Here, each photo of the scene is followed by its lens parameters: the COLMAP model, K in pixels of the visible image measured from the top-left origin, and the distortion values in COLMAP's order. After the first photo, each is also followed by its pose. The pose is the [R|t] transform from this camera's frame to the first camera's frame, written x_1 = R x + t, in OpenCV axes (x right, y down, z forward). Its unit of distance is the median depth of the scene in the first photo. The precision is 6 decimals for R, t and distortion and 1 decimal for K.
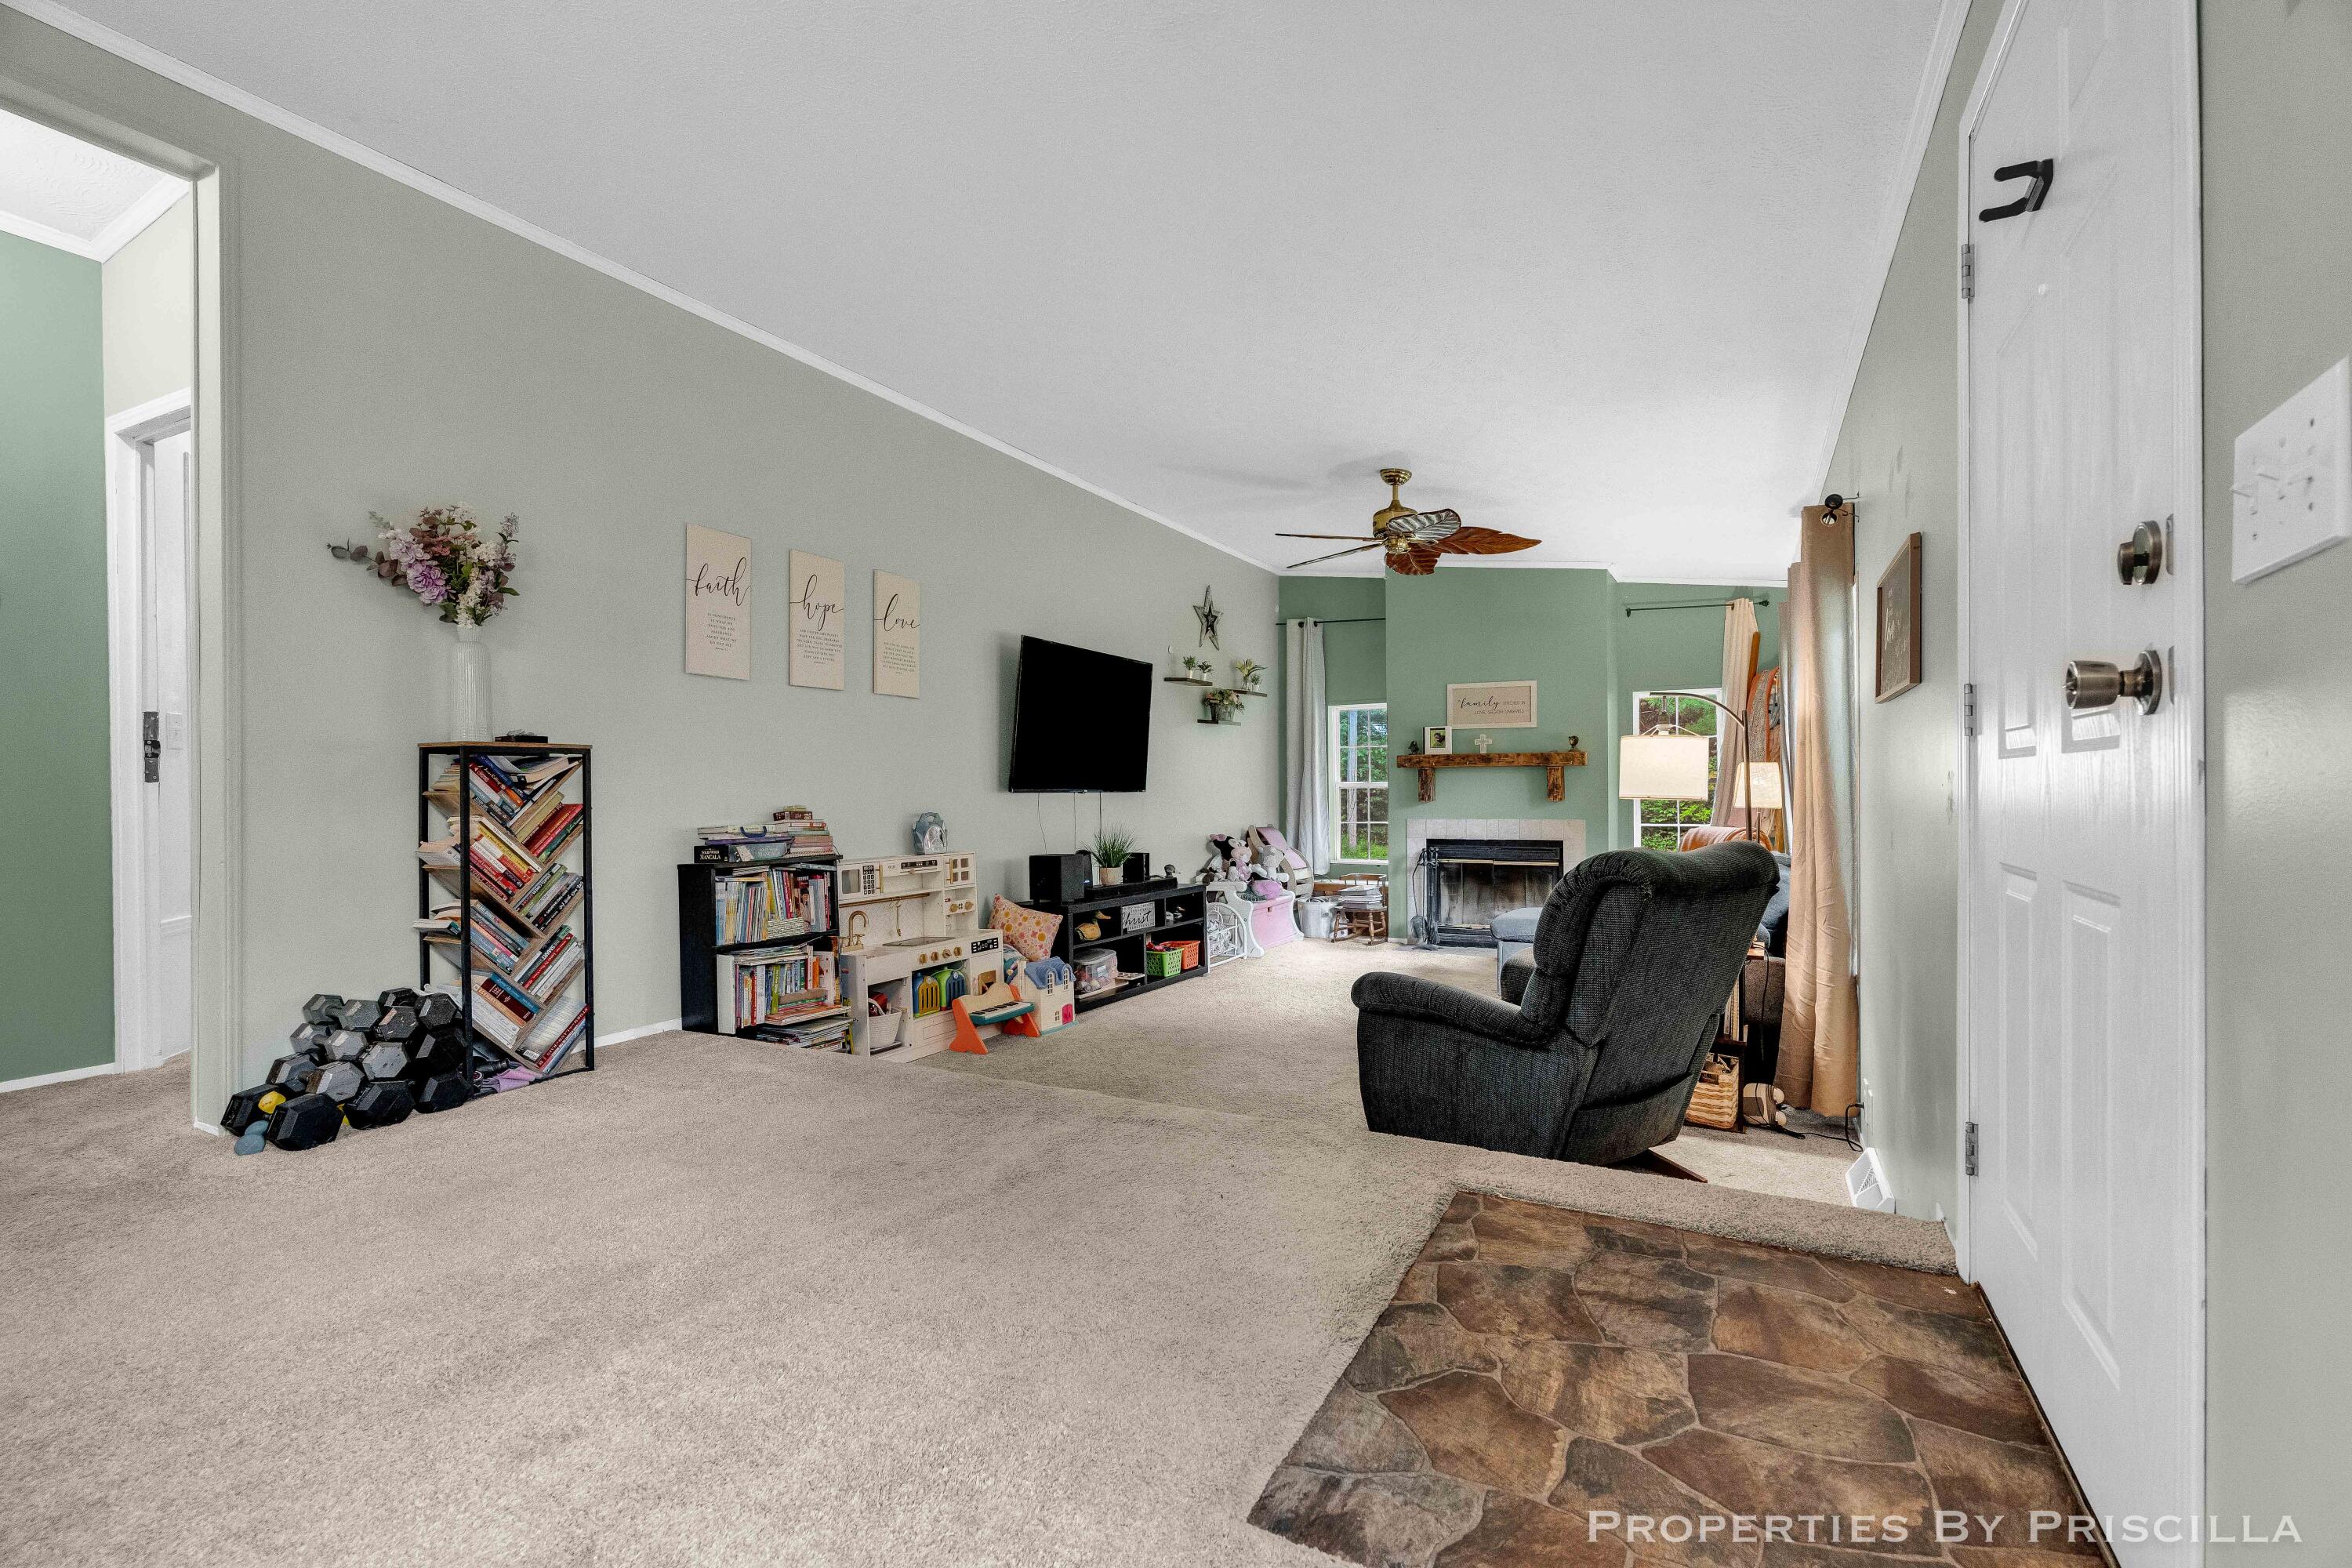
lens RADIAL K [[1057.5, 0, 1174.8], [0, 1057.5, 791.0], [0, 0, 1]] dist [-0.012207, 0.006885]
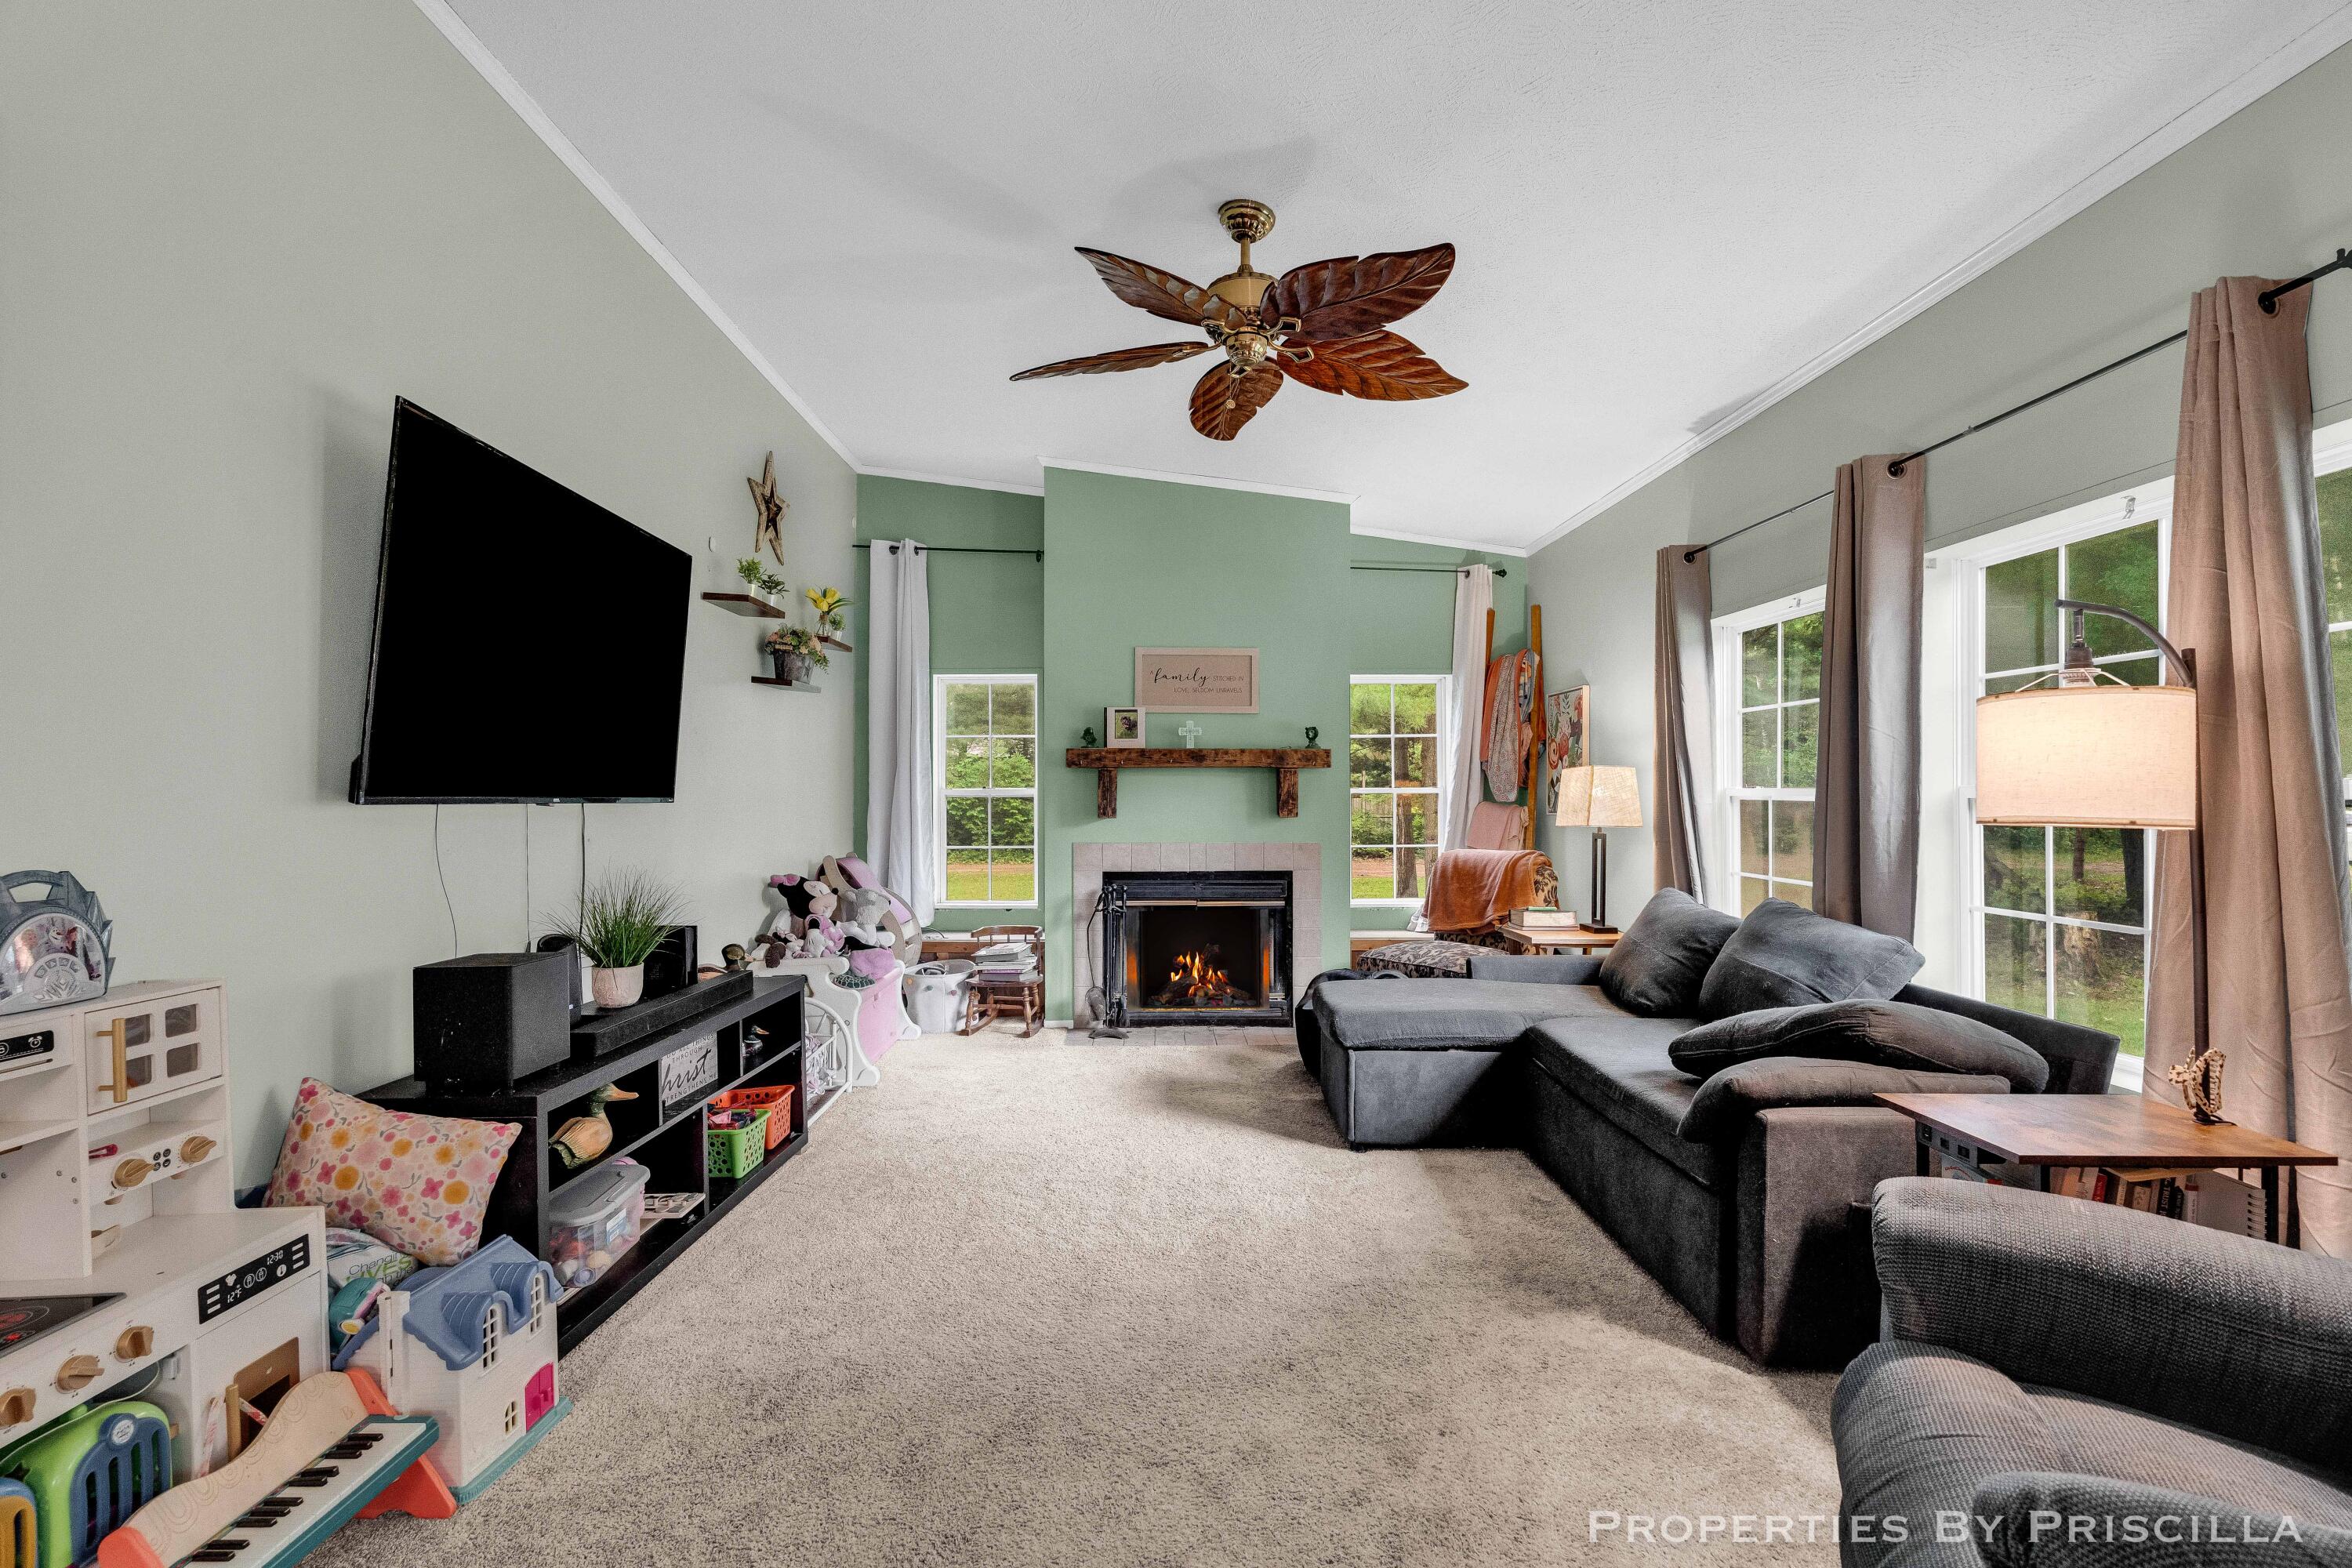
lens RADIAL K [[1077.7, 0, 1173.0], [0, 1077.7, 788.8], [0, 0, 1]] dist [-0.001386, 0.000583]
pose [[0.873810, 0.009183, 0.486181, -0.096916], [-0.004321, 0.999929, -0.011120, -0.001205], [-0.486249, 0.007616, 0.873787, 0.579349]]
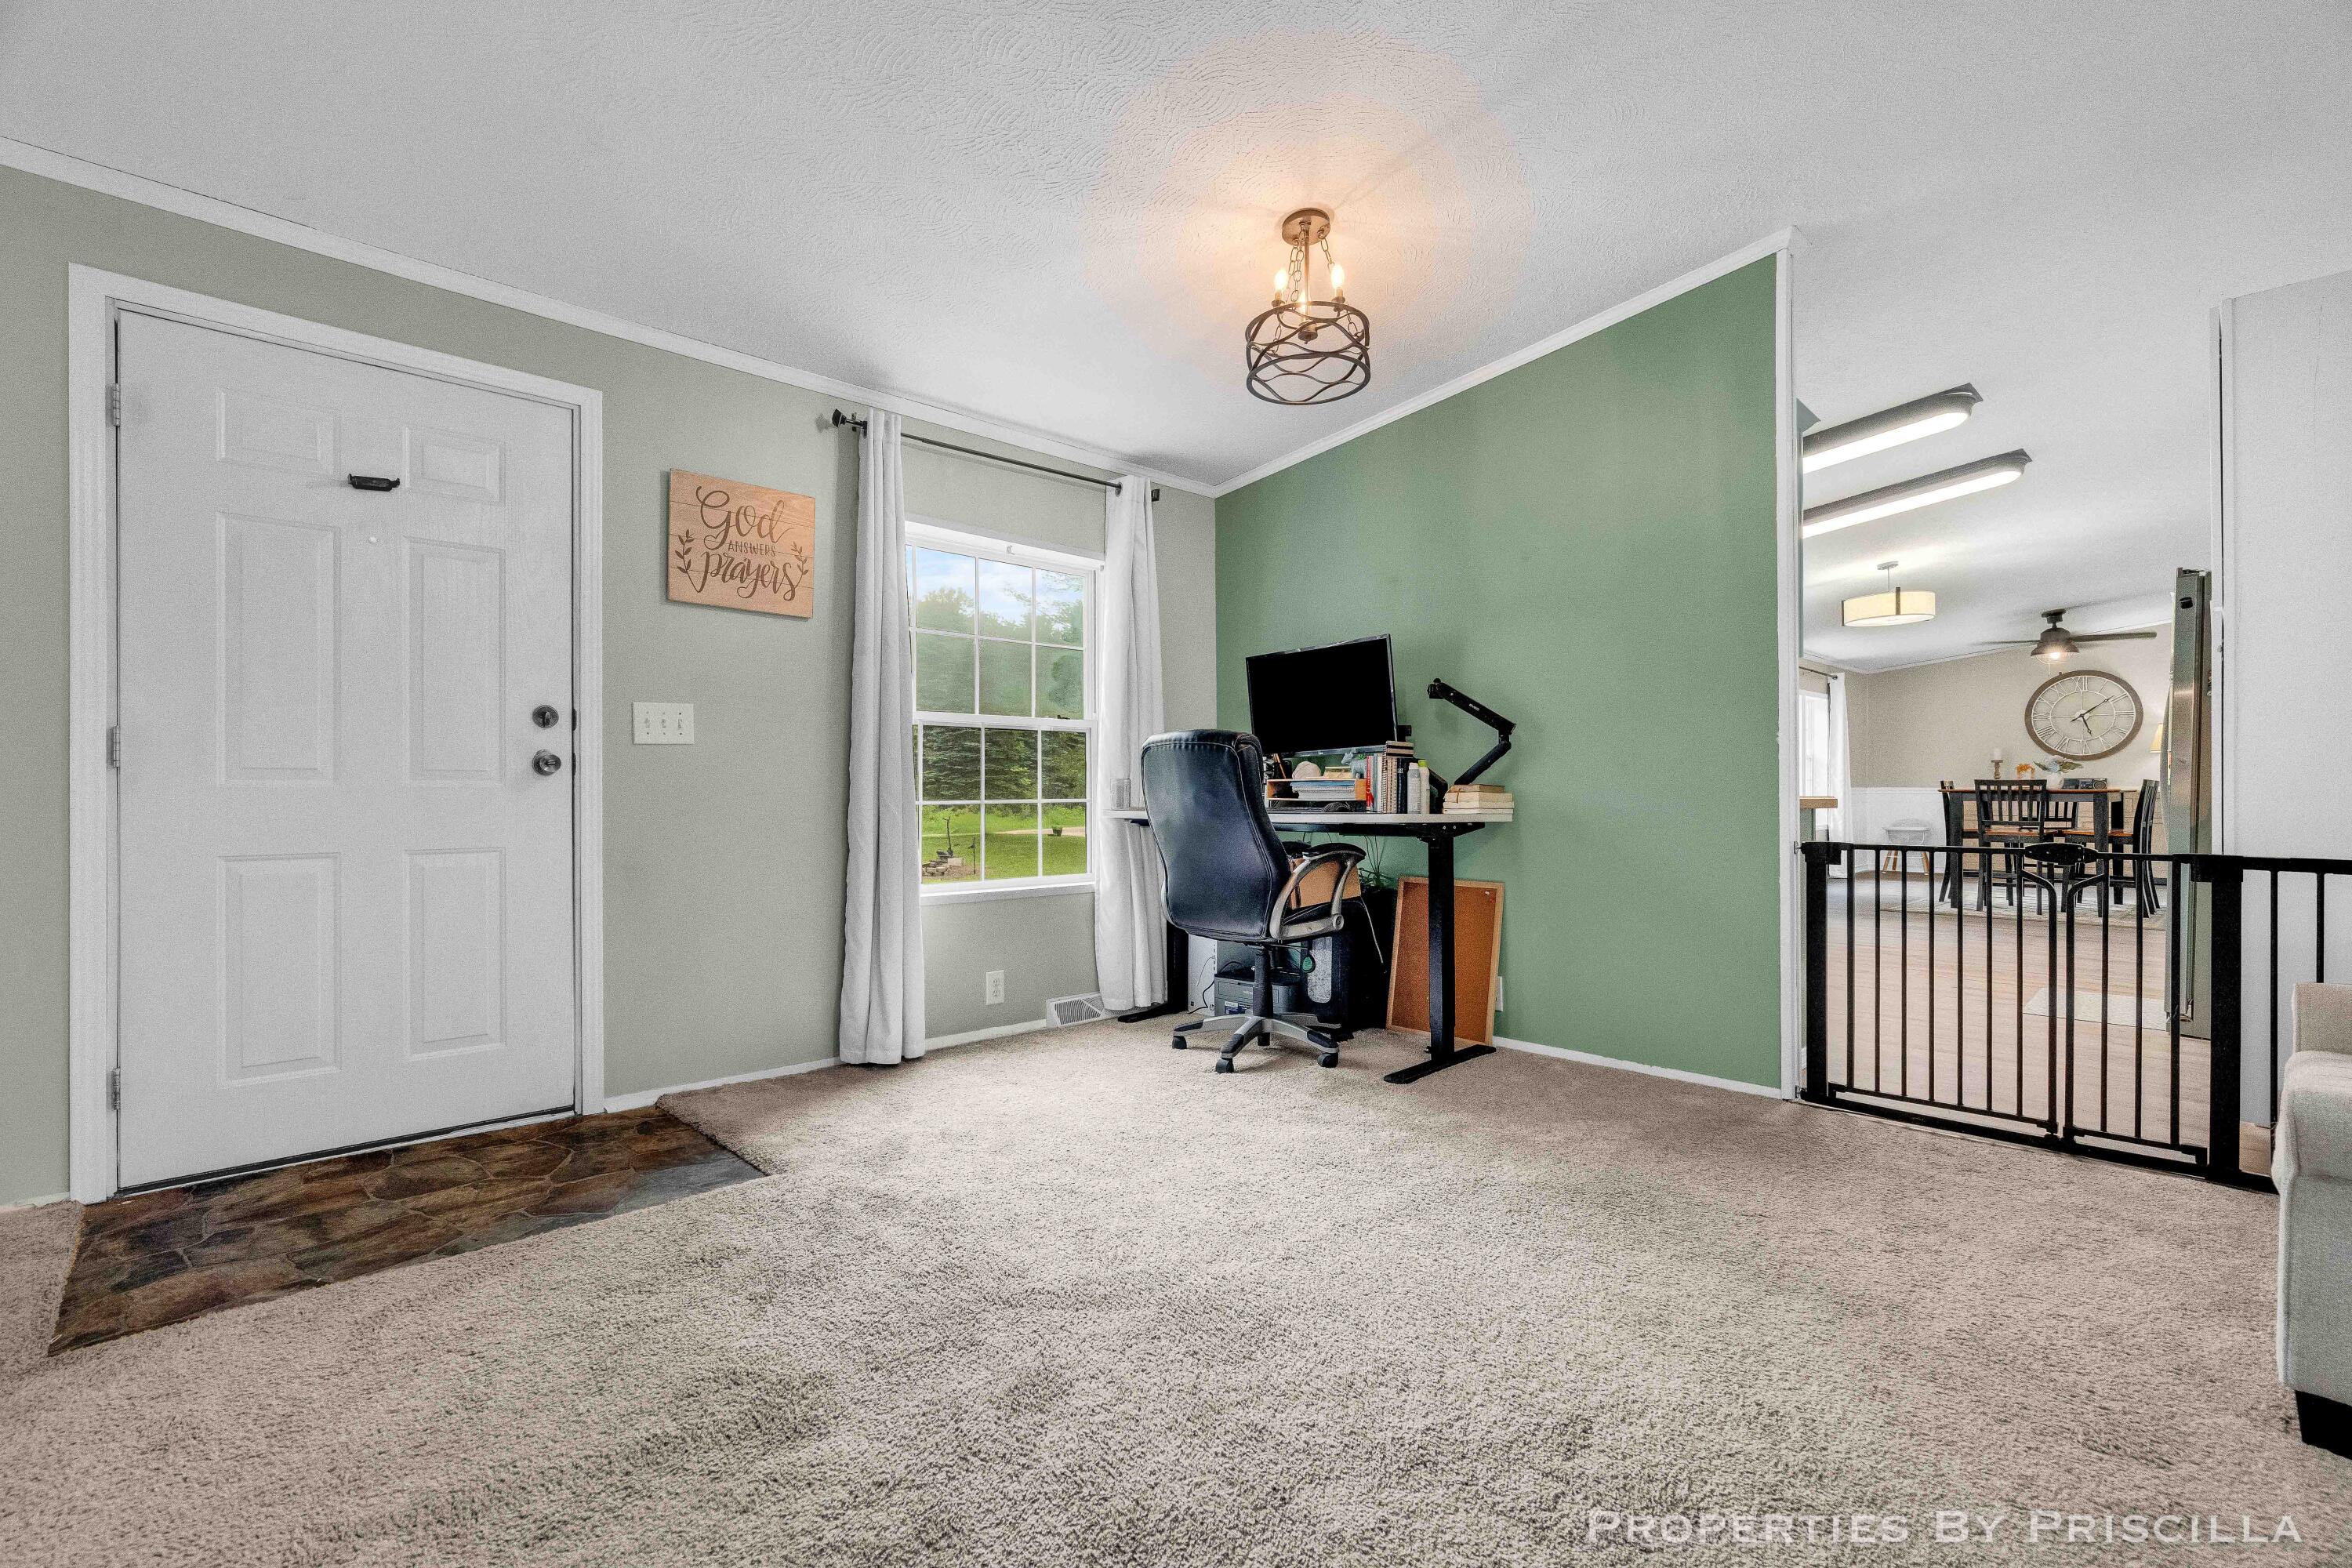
lens RADIAL K [[1057.5, 0, 1174.8], [0, 1057.5, 791.0], [0, 0, 1]] dist [-0.012207, 0.006885]
pose [[-0.947279, 0.009126, 0.320279, -0.323463], [0.009875, 0.999951, 0.000715, -0.003729], [-0.320257, 0.003841, -0.947323, 0.663592]]
